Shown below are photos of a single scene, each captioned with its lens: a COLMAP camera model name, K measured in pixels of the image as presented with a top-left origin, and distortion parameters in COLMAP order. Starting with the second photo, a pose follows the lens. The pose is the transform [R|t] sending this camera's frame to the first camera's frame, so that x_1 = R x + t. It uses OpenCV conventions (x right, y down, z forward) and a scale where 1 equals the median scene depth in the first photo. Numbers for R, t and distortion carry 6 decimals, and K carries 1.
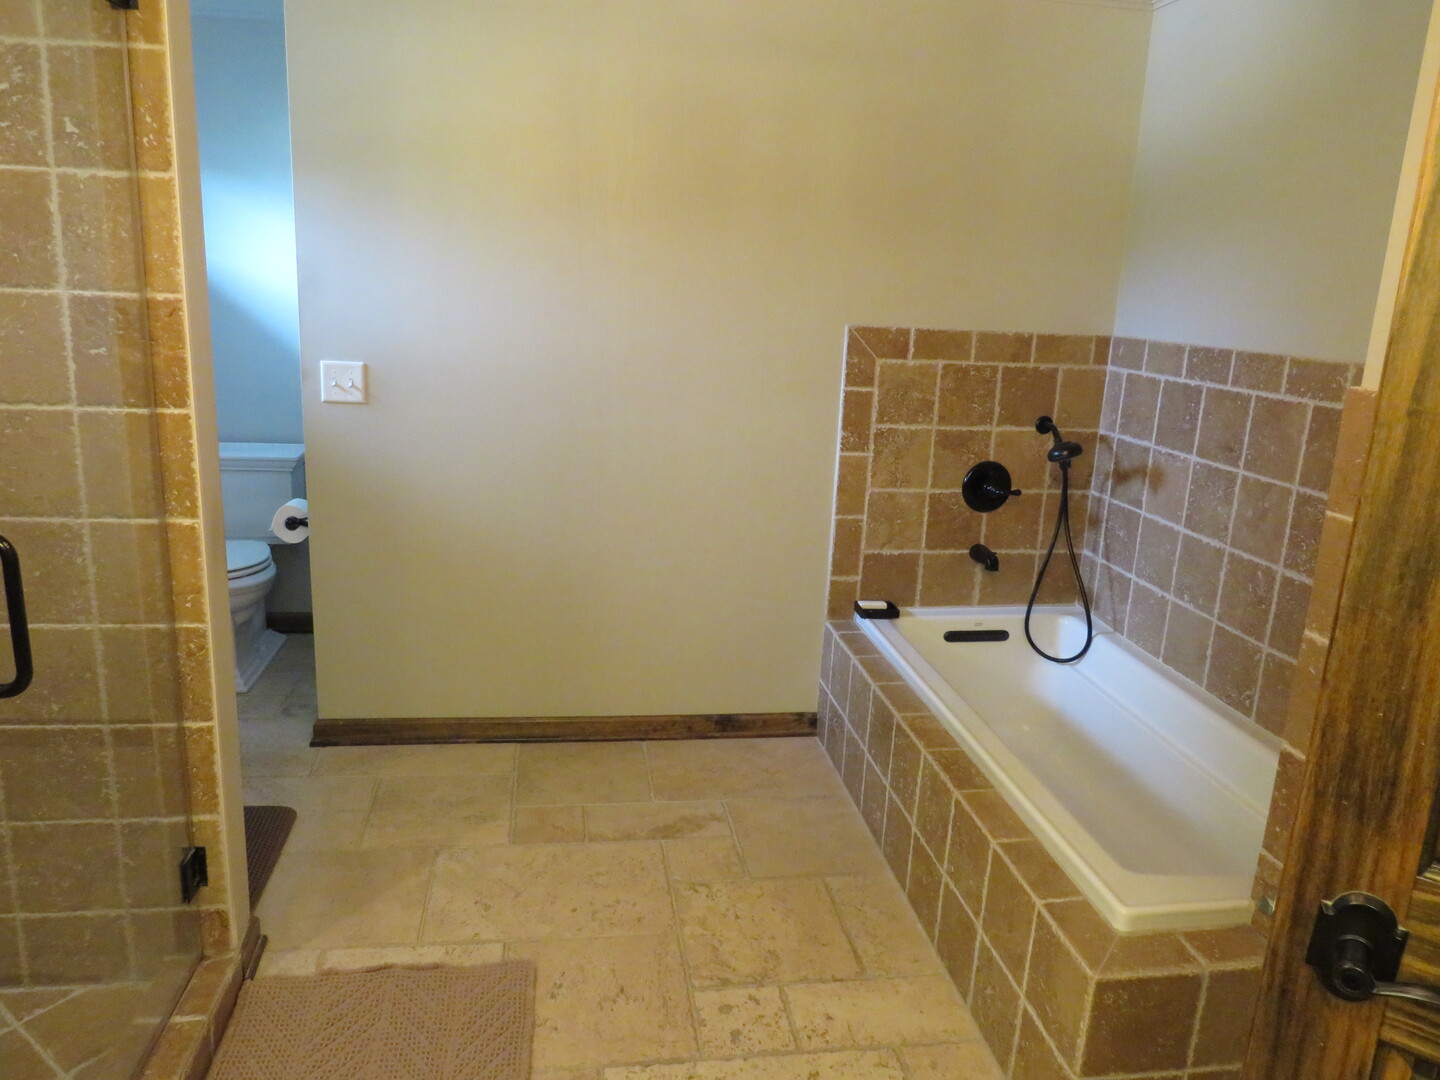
lens RADIAL K [[1021.3, 0, 717.7], [0, 1021.3, 539.7], [0, 0, 1]] dist [-0.022356, -0.007495]
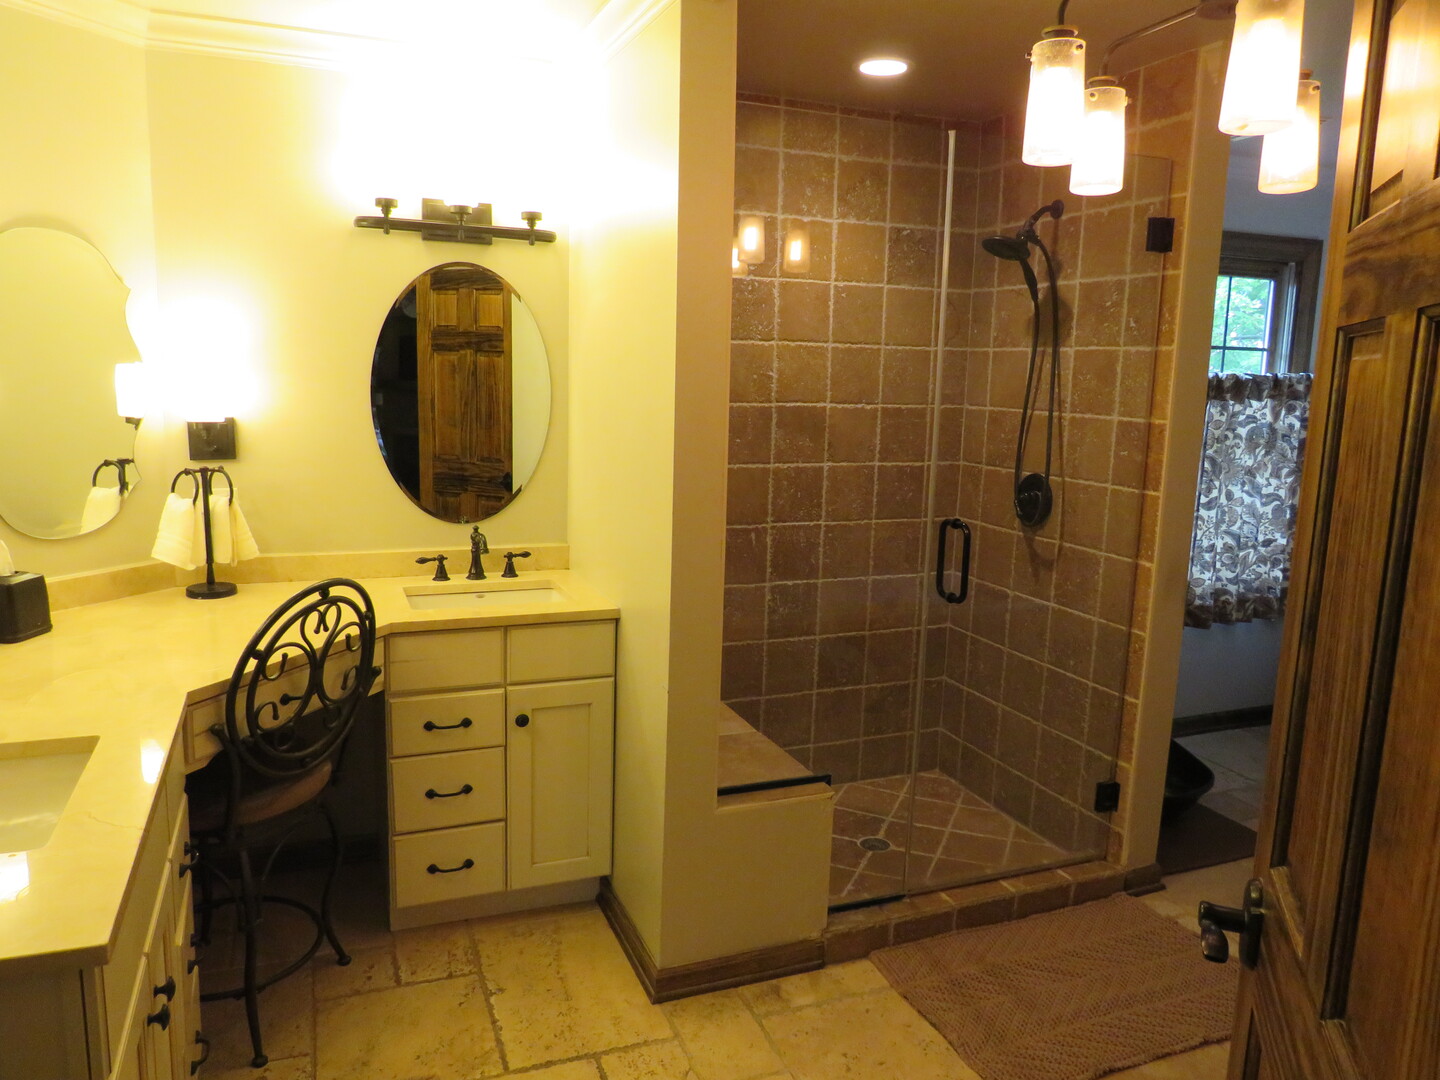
lens RADIAL K [[1021.3, 0, 718.2], [0, 1021.3, 536.9], [0, 0, 1]] dist [-0.022356, -0.007495]
pose [[0.239814, 0.119954, -0.963380, 0.837778], [-0.251721, 0.966083, 0.057630, 0.017344], [0.937617, 0.228682, 0.261875, -0.029616]]
